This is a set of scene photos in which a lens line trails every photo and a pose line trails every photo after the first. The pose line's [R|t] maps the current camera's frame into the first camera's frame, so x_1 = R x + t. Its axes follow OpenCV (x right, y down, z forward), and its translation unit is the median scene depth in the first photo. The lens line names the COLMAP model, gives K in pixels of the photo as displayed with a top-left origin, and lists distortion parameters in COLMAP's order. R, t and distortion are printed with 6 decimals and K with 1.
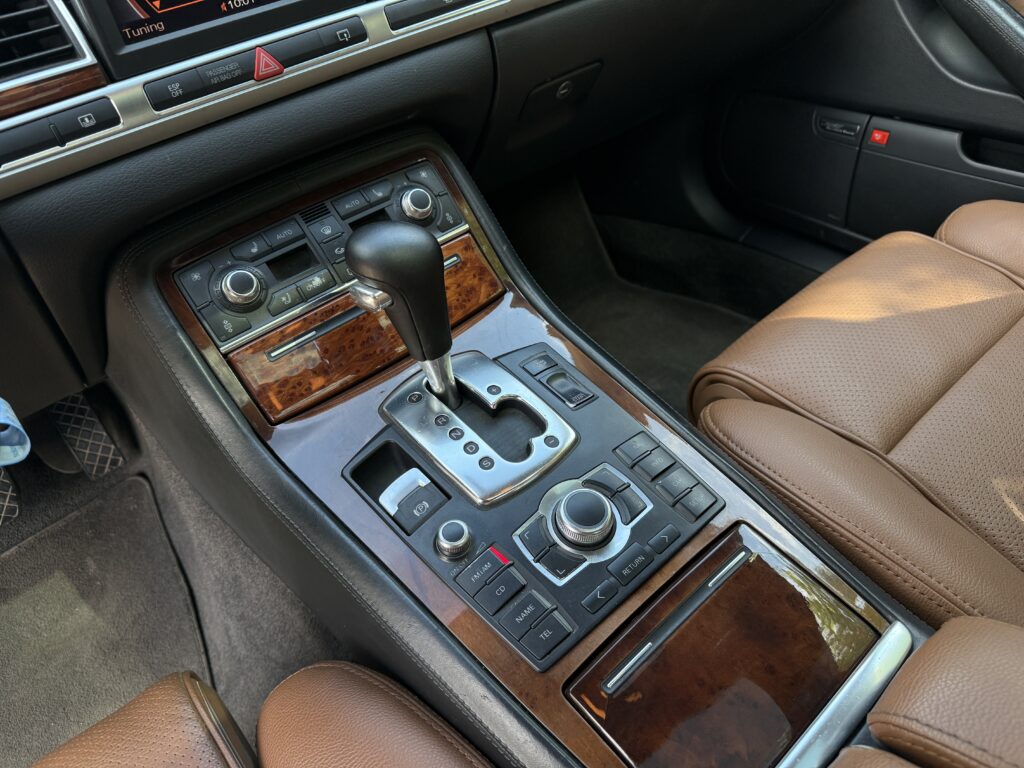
lens RADIAL K [[733.5, 0, 512.0], [0, 733.5, 384.0], [0, 0, 1]] dist [0.079085, -0.131753]
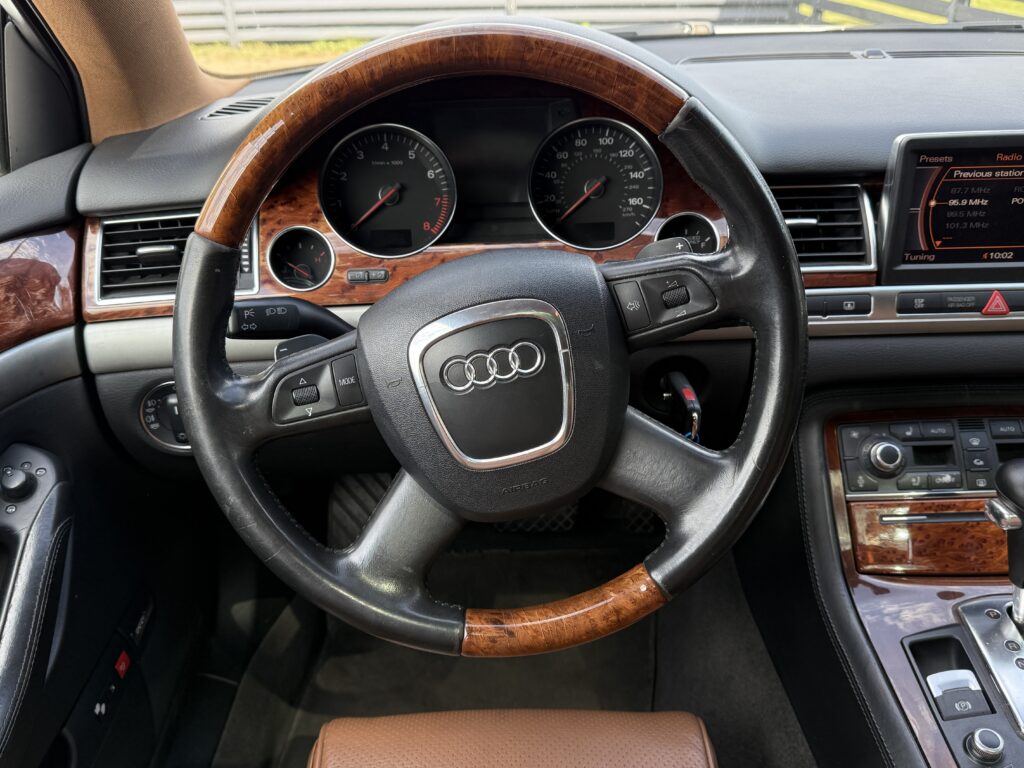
lens RADIAL K [[882.1, 0, 505.6], [0, 882.1, 386.3], [0, 0, 1]] dist [0.054329, -0.109077]
pose [[0.750689, 0.382839, -0.538425, -0.098403], [-0.469608, 0.882453, -0.027287, 0.096525], [0.464688, 0.273333, 0.842232, -0.527587]]
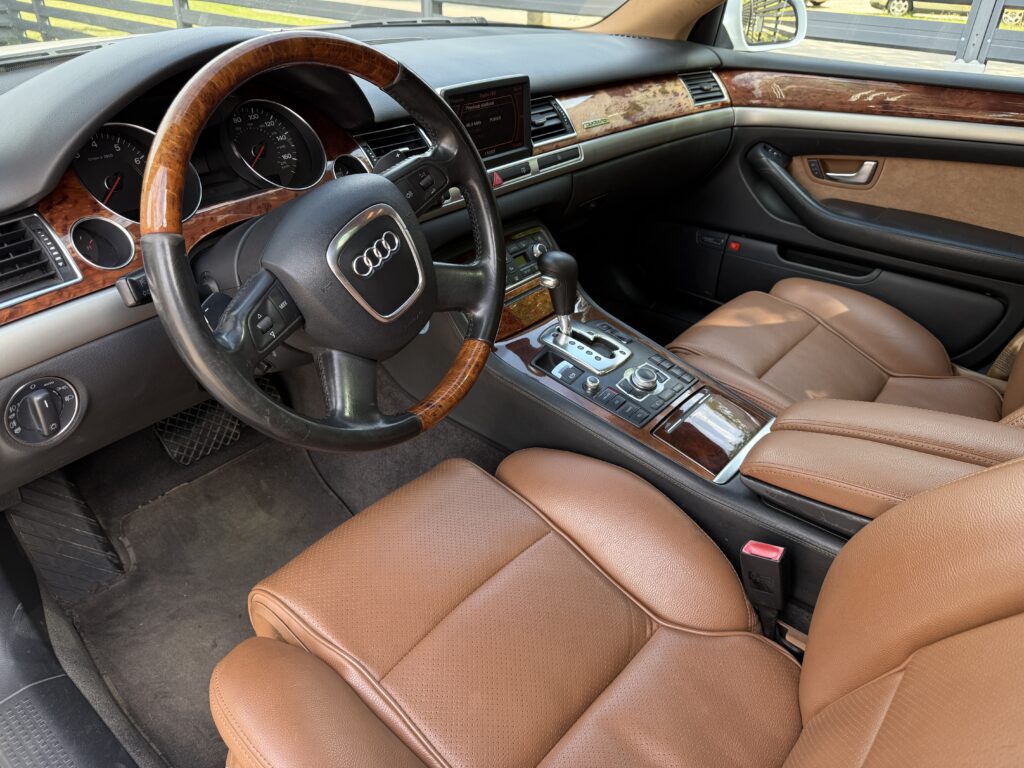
lens RADIAL K [[733.5, 0, 512.0], [0, 733.5, 384.0], [0, 0, 1]] dist [0.079085, -0.131753]
pose [[0.977551, 0.030171, 0.208526, -0.695998], [0.004772, 0.986270, -0.165074, 0.510934], [-0.210644, 0.162363, 0.963985, -0.987055]]
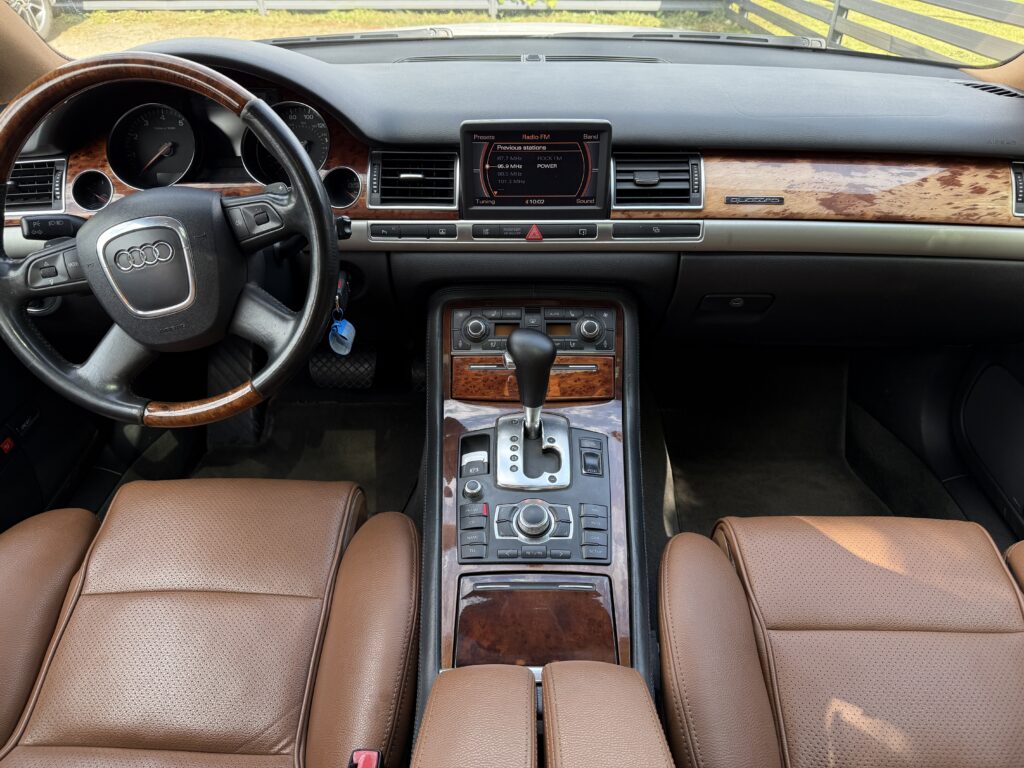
lens RADIAL K [[715.3, 0, 516.9], [0, 715.3, 394.2], [0, 0, 1]] dist [0.084707, -0.122677]
pose [[0.738865, 0.461737, -0.490792, 0.711839], [-0.491452, 0.867553, 0.076334, -0.179848], [0.461034, 0.184800, 0.867926, -0.541316]]
